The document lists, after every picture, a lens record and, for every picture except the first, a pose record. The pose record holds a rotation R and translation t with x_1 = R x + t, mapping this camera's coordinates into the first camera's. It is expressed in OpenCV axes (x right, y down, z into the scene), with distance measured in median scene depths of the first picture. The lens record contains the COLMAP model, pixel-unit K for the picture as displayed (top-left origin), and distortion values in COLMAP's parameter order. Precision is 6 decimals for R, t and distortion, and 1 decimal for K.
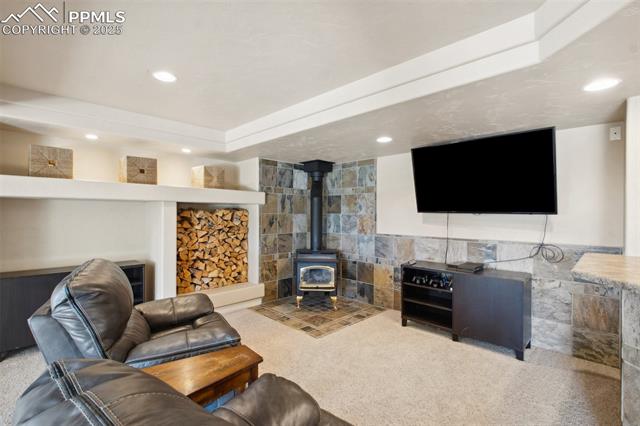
lens RADIAL K [[299.1, 0, 320.0], [0, 299.1, 213.0], [0, 0, 1]] dist [0.003619, 0.000419]
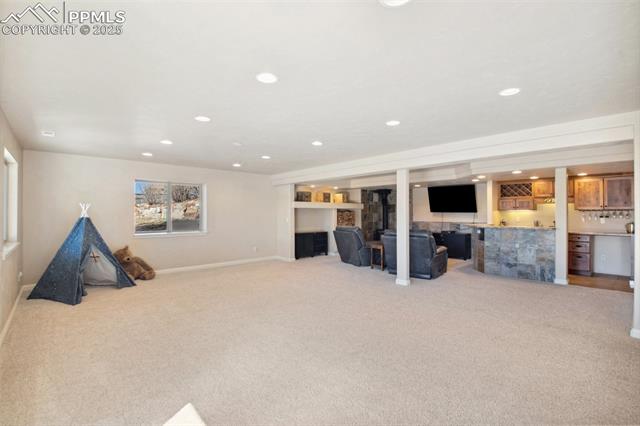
lens RADIAL K [[294.2, 0, 320.0], [0, 294.2, 213.0], [0, 0, 1]] dist [-0.001446, -0.015303]
pose [[0.998392, -0.007351, -0.056211, -0.397677], [0.007458, 0.999971, 0.001689, -0.004875], [0.056197, -0.002105, 0.998417, -1.303591]]
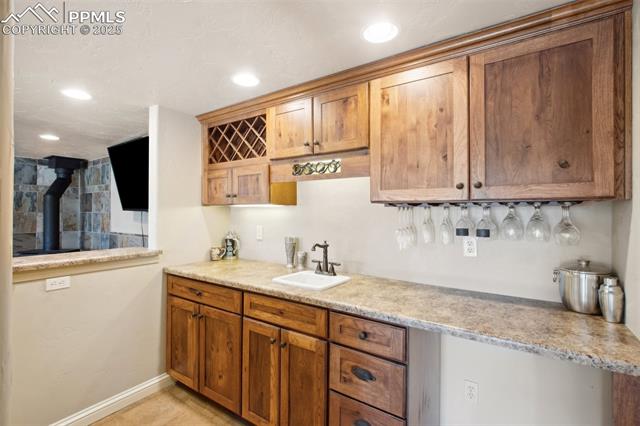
lens RADIAL K [[299.1, 0, 320.0], [0, 299.1, 213.0], [0, 0, 1]] dist [0.003619, 0.000419]
pose [[0.984392, -0.002357, 0.175977, 0.695789], [0.001630, 0.999990, 0.004280, 0.002885], [-0.175985, -0.003926, 0.984385, -0.098089]]
